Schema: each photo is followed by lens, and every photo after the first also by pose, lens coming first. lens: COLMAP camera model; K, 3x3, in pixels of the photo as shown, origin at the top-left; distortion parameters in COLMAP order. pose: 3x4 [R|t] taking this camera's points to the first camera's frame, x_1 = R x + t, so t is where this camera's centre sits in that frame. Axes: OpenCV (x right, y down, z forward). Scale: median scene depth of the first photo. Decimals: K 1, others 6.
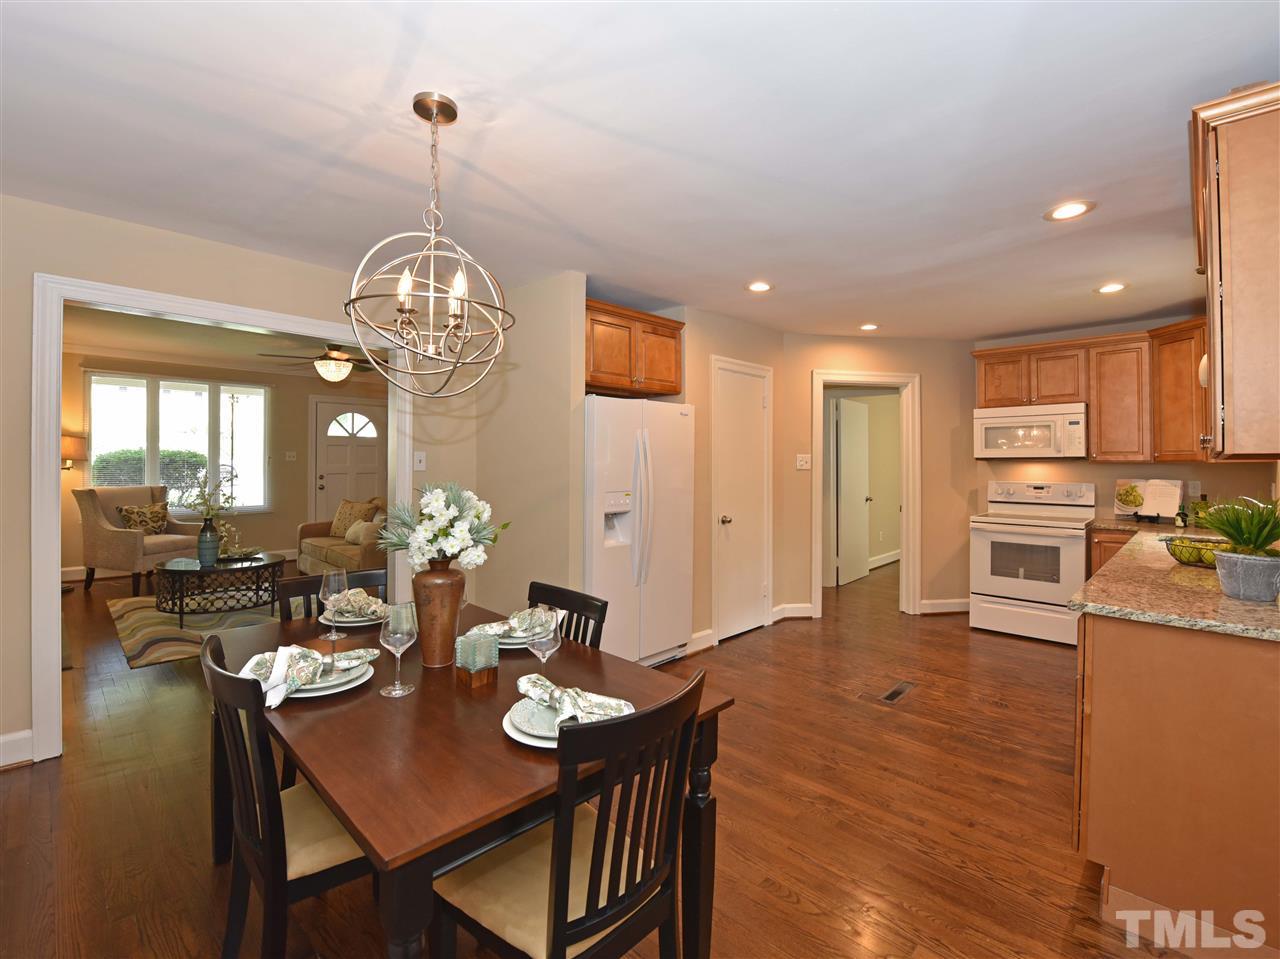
lens RADIAL K [[590.6, 0, 638.1], [0, 590.6, 463.2], [0, 0, 1]] dist [-0.023562, -0.000534]
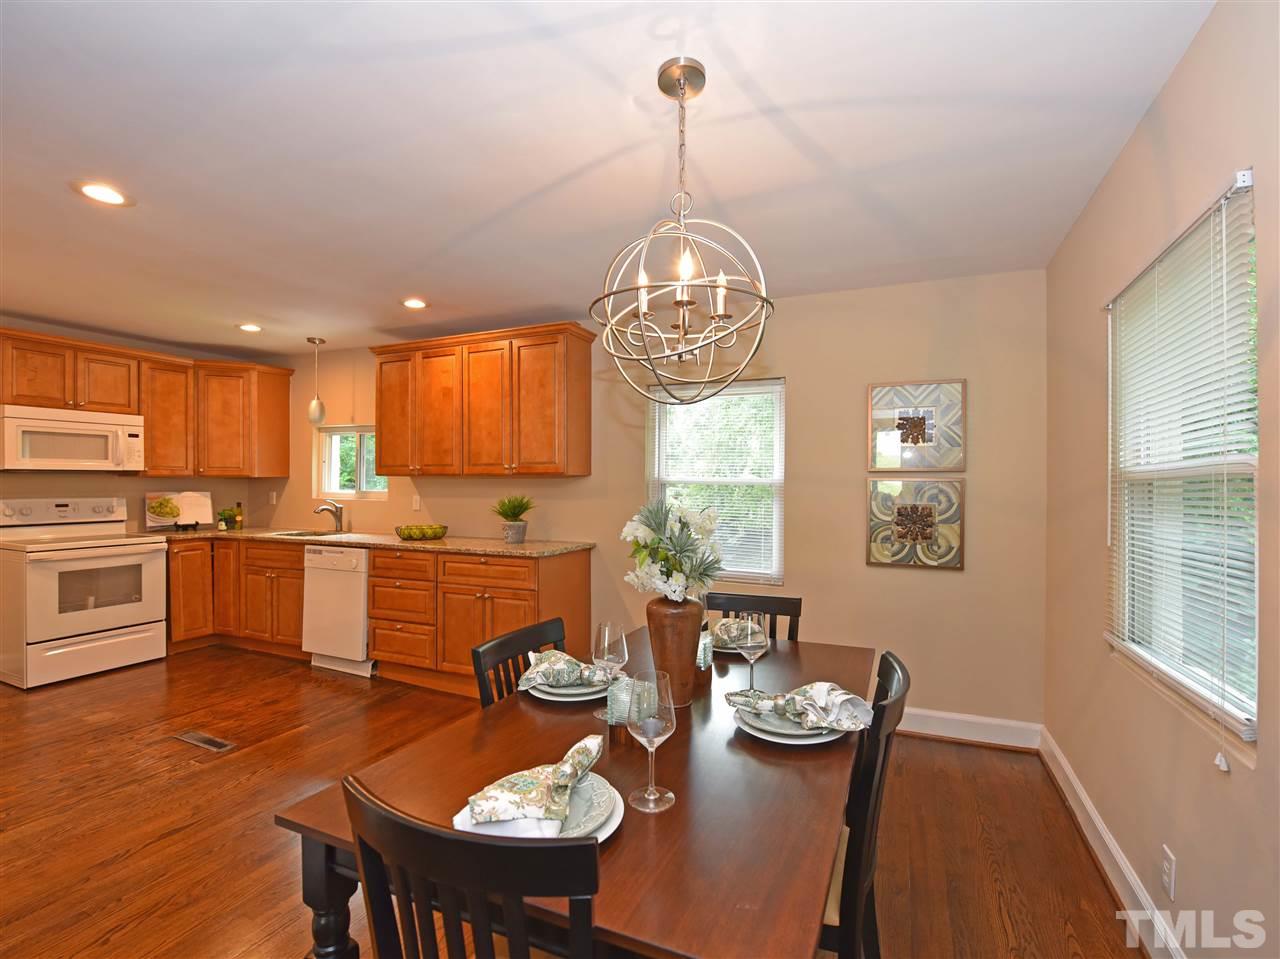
lens RADIAL K [[570.1, 0, 664.0], [0, 570.1, 481.7], [0, 0, 1]] dist [-0.019024, -0.000479]
pose [[-0.366828, -0.004772, 0.930277, -0.458194], [-0.005106, 0.999982, 0.003116, 0.000439], [-0.930275, -0.003607, -0.366845, 0.535384]]
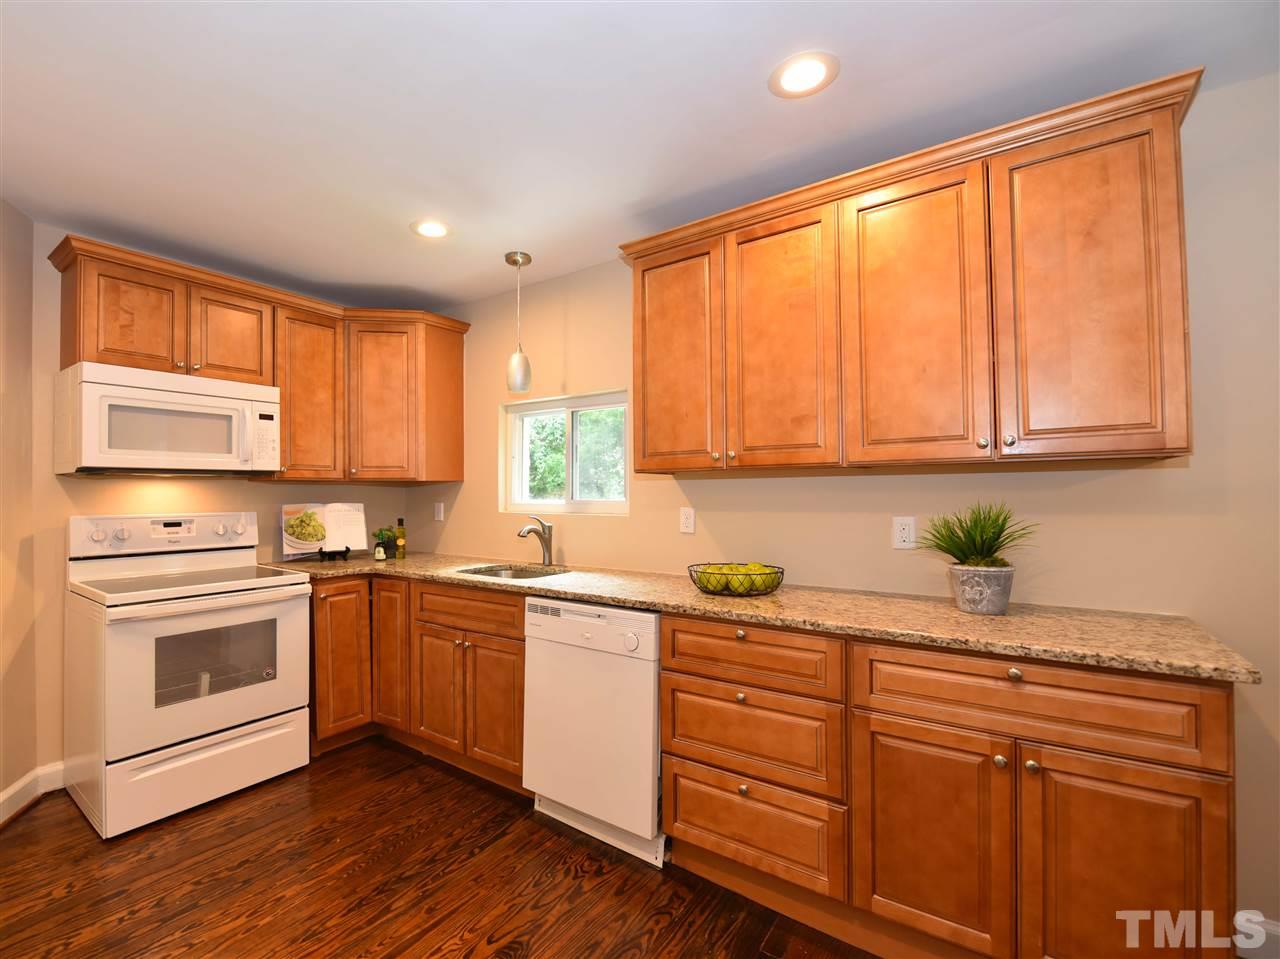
lens RADIAL K [[574.0, 0, 603.1], [0, 574.0, 480.5], [0, 0, 1]] dist [-0.017363, -0.000664]
pose [[-0.138553, 0.017401, 0.990202, 0.088773], [0.004895, 0.999845, -0.016885, 0.012510], [-0.990343, 0.002507, -0.138616, 0.745938]]
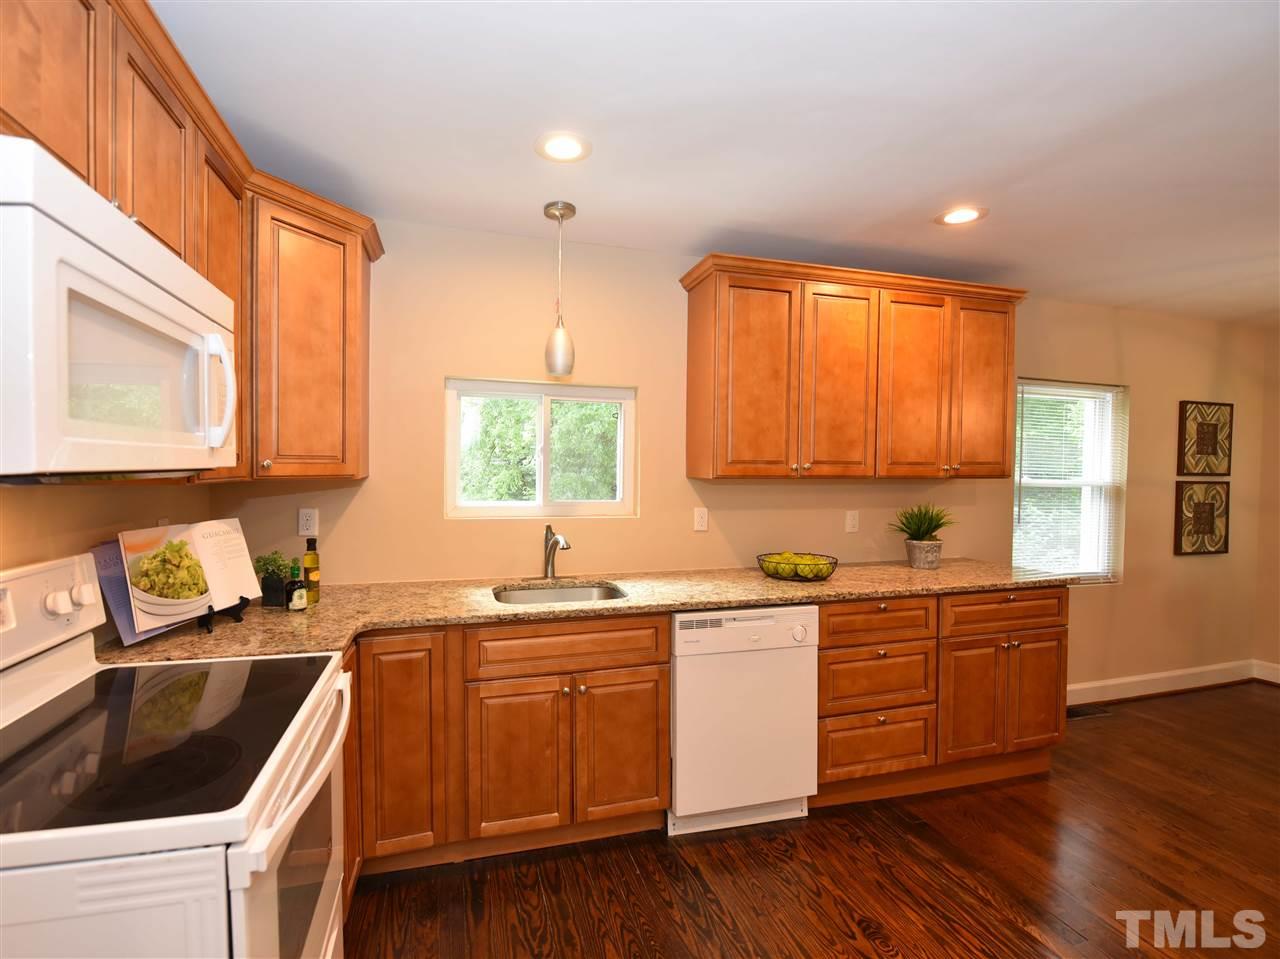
lens RADIAL K [[574.0, 0, 603.1], [0, 574.0, 480.5], [0, 0, 1]] dist [-0.017363, -0.000664]
pose [[-0.856542, -0.023526, 0.515541, 0.430912], [-0.012351, 0.999609, 0.025094, -0.014933], [-0.515930, 0.015127, -0.856497, 1.193277]]
